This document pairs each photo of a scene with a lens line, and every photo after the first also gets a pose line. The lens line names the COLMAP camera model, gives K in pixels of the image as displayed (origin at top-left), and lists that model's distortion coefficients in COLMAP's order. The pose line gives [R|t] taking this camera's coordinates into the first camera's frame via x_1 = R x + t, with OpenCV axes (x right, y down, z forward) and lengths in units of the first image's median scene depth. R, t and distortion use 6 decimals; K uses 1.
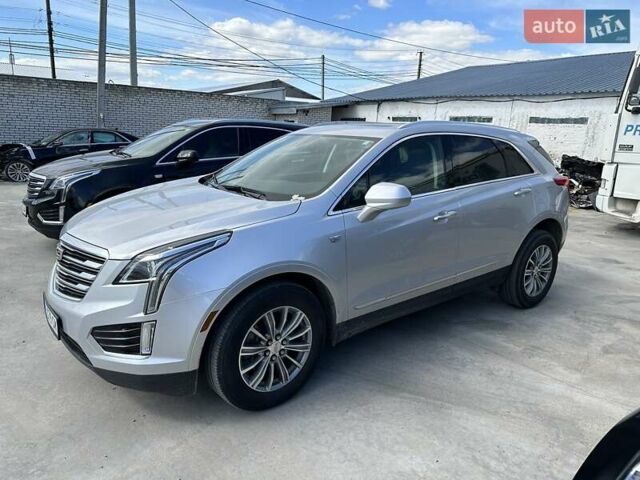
lens RADIAL K [[445.7, 0, 317.5], [0, 445.7, 239.0], [0, 0, 1]] dist [0.017844, -0.019999]
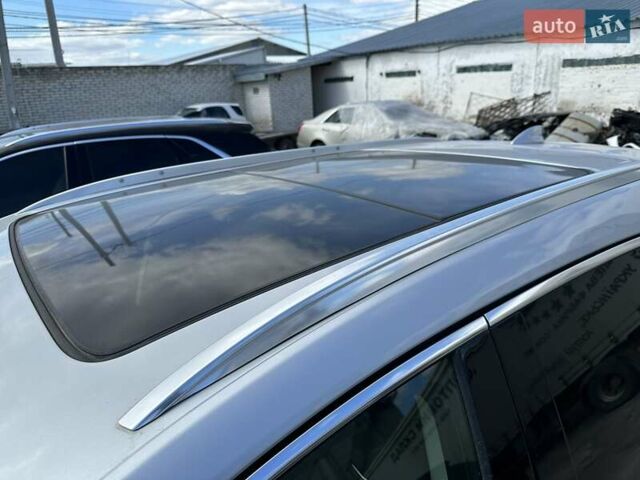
lens RADIAL K [[471.6, 0, 321.8], [0, 471.6, 240.2], [0, 0, 1]] dist [-0.023221, 0.004417]
pose [[0.995699, -0.091625, -0.013691, 0.037394], [0.092388, 0.993009, 0.073467, -0.045900], [0.006864, -0.074416, 0.997204, 0.132438]]
